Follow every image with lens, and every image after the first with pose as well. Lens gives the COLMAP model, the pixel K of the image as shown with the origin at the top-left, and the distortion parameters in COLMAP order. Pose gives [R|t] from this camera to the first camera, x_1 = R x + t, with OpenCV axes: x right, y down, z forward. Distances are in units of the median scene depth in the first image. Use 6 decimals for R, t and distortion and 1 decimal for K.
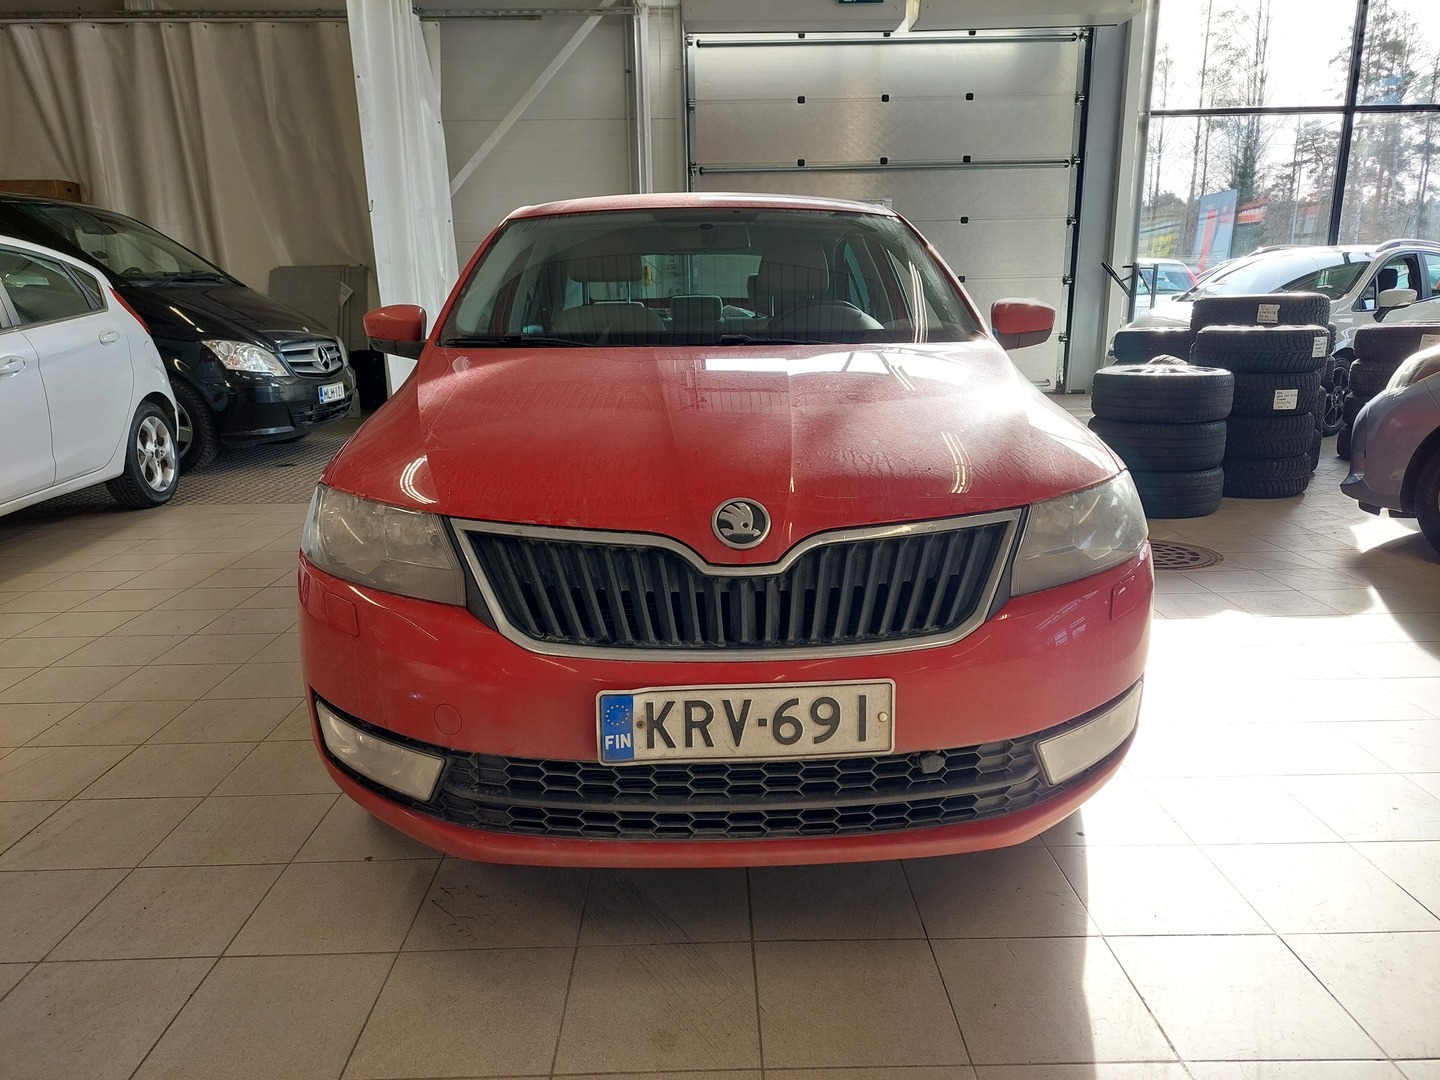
lens RADIAL K [[1046.2, 0, 720.0], [0, 1046.2, 540.0], [0, 0, 1]] dist [0.042200, -0.046570]
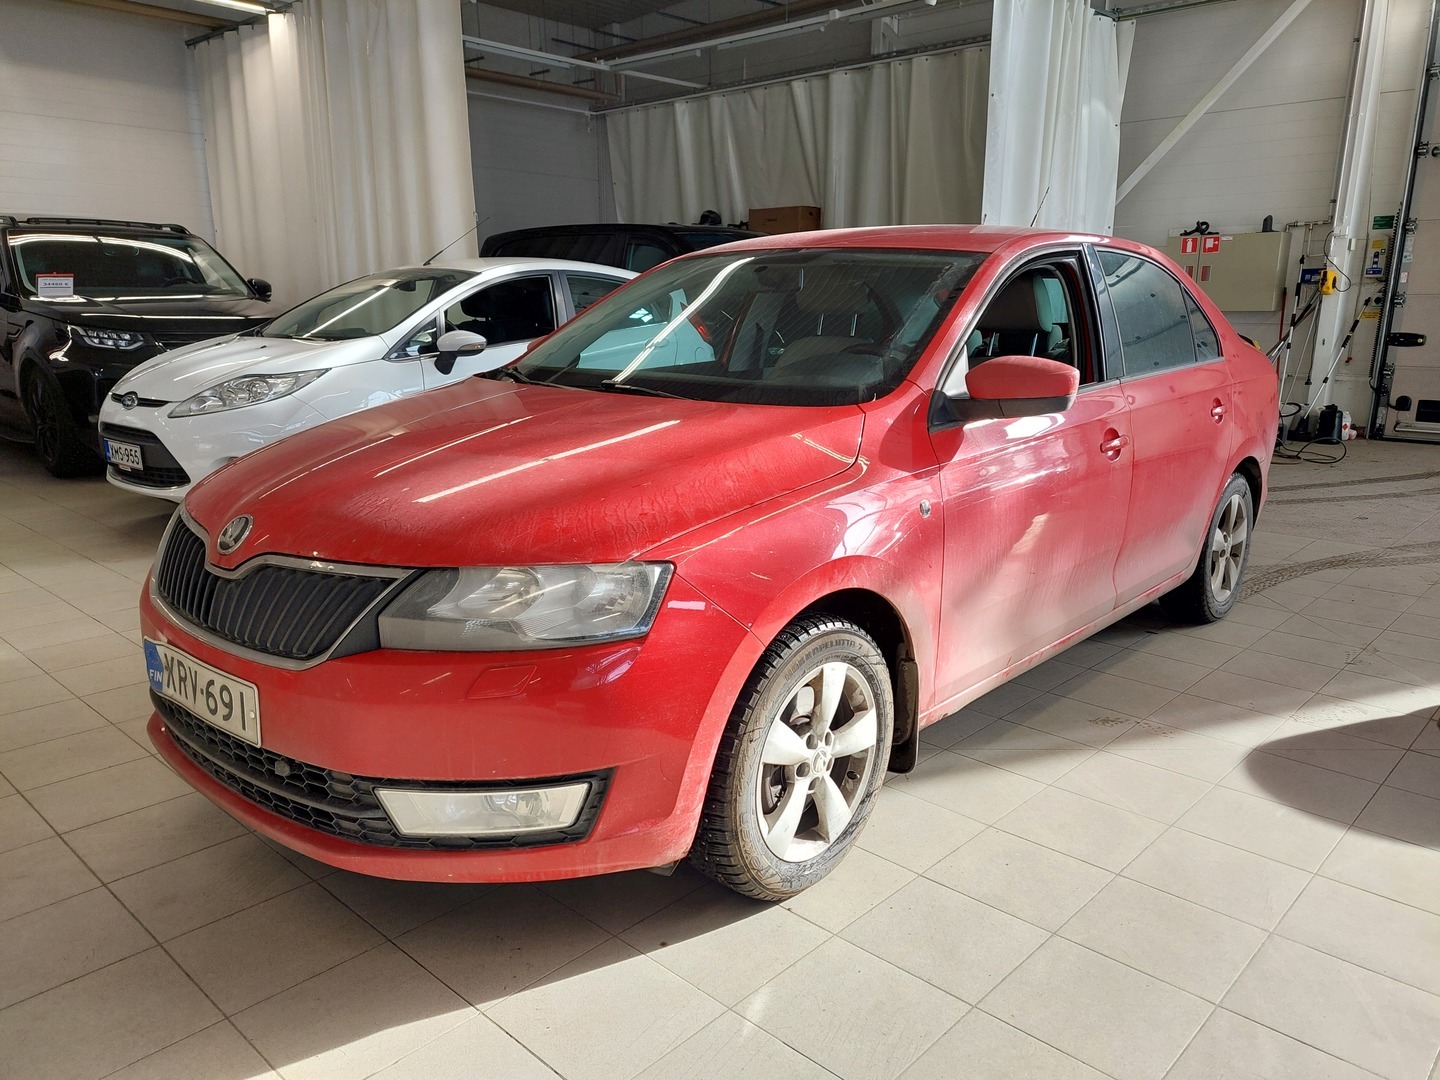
lens RADIAL K [[1046.2, 0, 720.0], [0, 1046.2, 540.0], [0, 0, 1]] dist [0.042200, -0.046570]
pose [[0.720561, 0.166576, -0.673085, 0.194076], [-0.163975, 0.984117, 0.068009, -0.028905], [0.673724, 0.061365, 0.736431, 0.068812]]
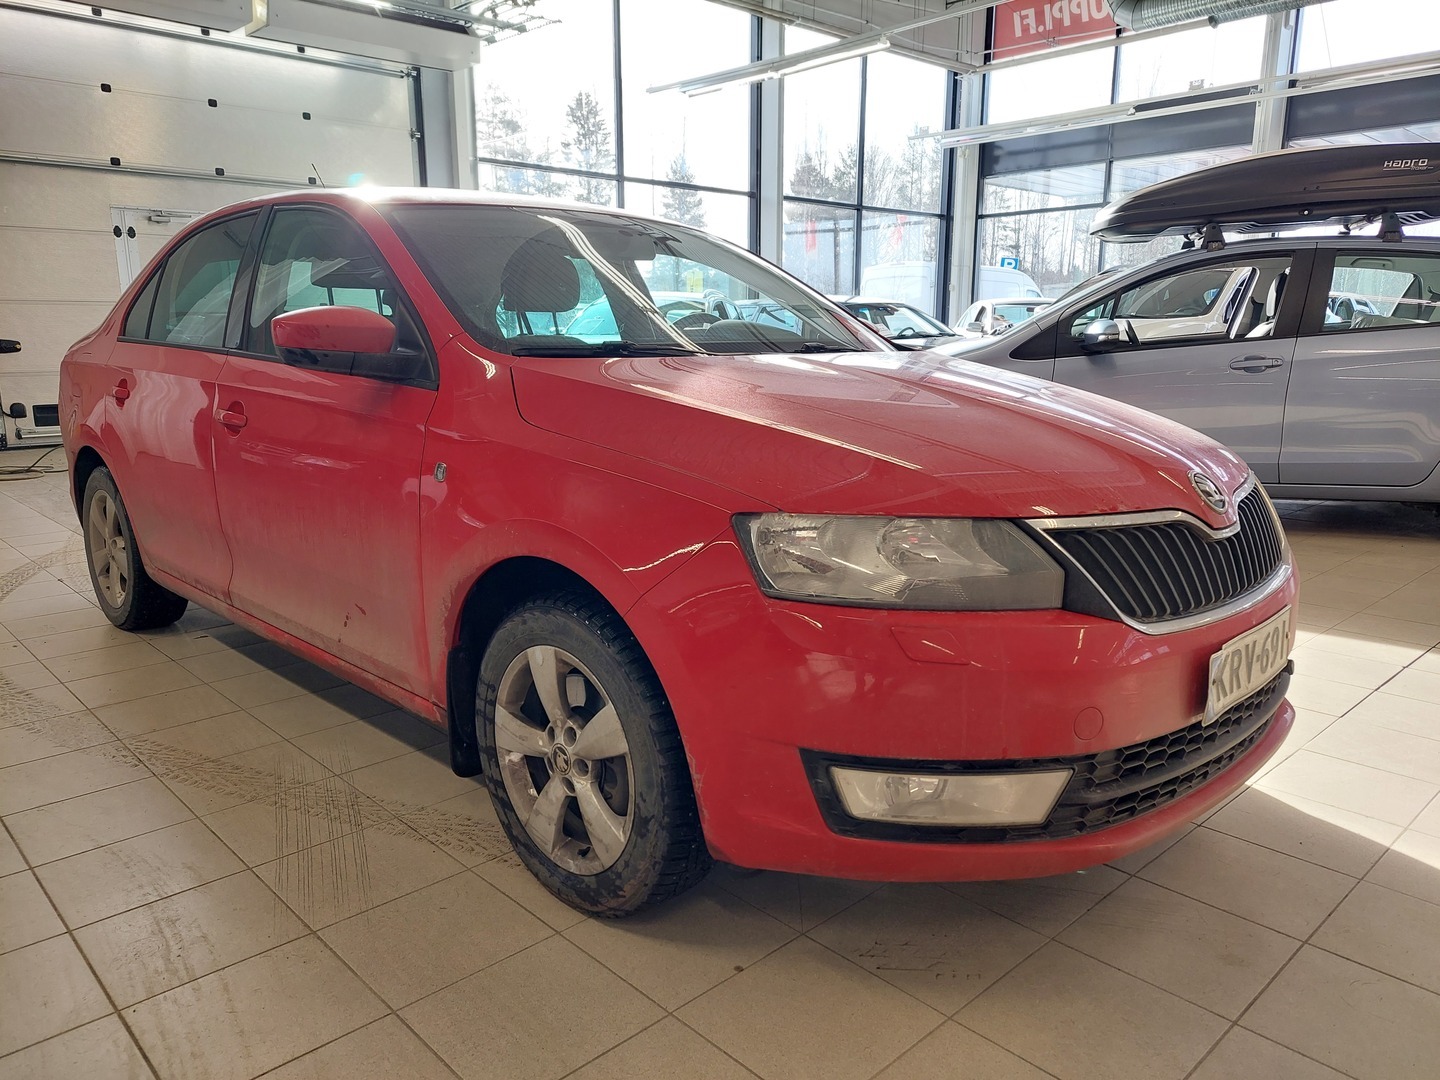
lens RADIAL K [[1040.9, 0, 721.6], [0, 1040.9, 564.7], [0, 0, 1]] dist [0.005336, 0.004558]
pose [[0.733931, -0.133406, 0.665994, -0.170287], [0.141010, 0.989086, 0.042730, -0.009082], [-0.664425, 0.062551, 0.744732, 0.077900]]
